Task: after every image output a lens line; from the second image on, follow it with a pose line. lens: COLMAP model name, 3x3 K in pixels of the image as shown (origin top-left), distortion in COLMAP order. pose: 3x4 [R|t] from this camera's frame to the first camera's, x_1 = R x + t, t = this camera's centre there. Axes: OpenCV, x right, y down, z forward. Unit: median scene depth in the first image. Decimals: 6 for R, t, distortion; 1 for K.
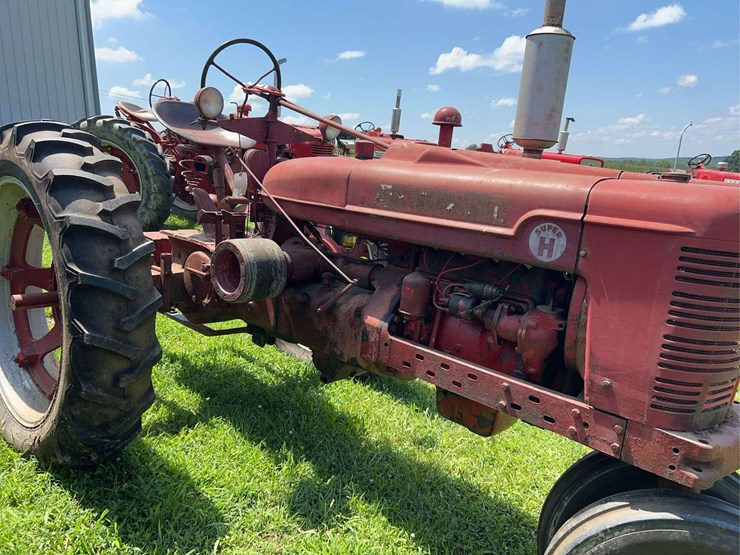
lens RADIAL K [[560.0, 0, 366.2], [0, 560.0, 277.8], [0, 0, 1]] dist [0.037574, -0.043173]
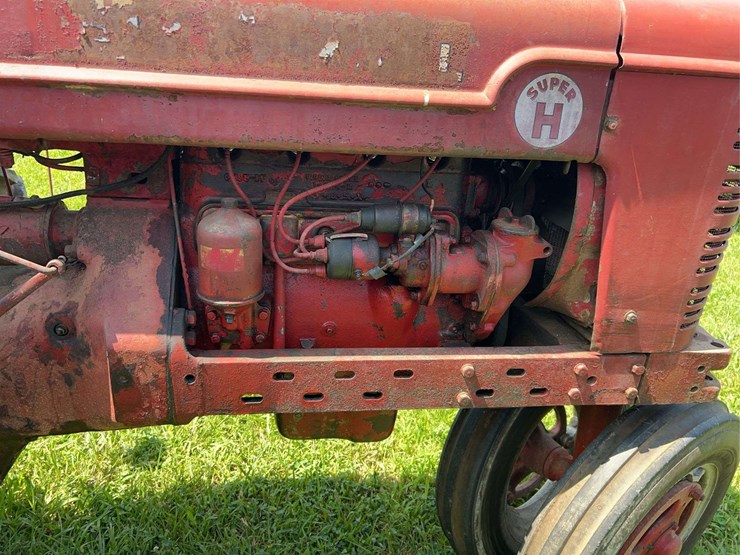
lens RADIAL K [[560.0, 0, 368.6], [0, 560.0, 277.7], [0, 0, 1]] dist [0.037574, -0.043173]
pose [[0.624834, -0.331375, 0.706947, -0.207677], [0.135736, 0.937778, 0.319606, -0.103369], [-0.768868, -0.103743, 0.630935, 0.730956]]
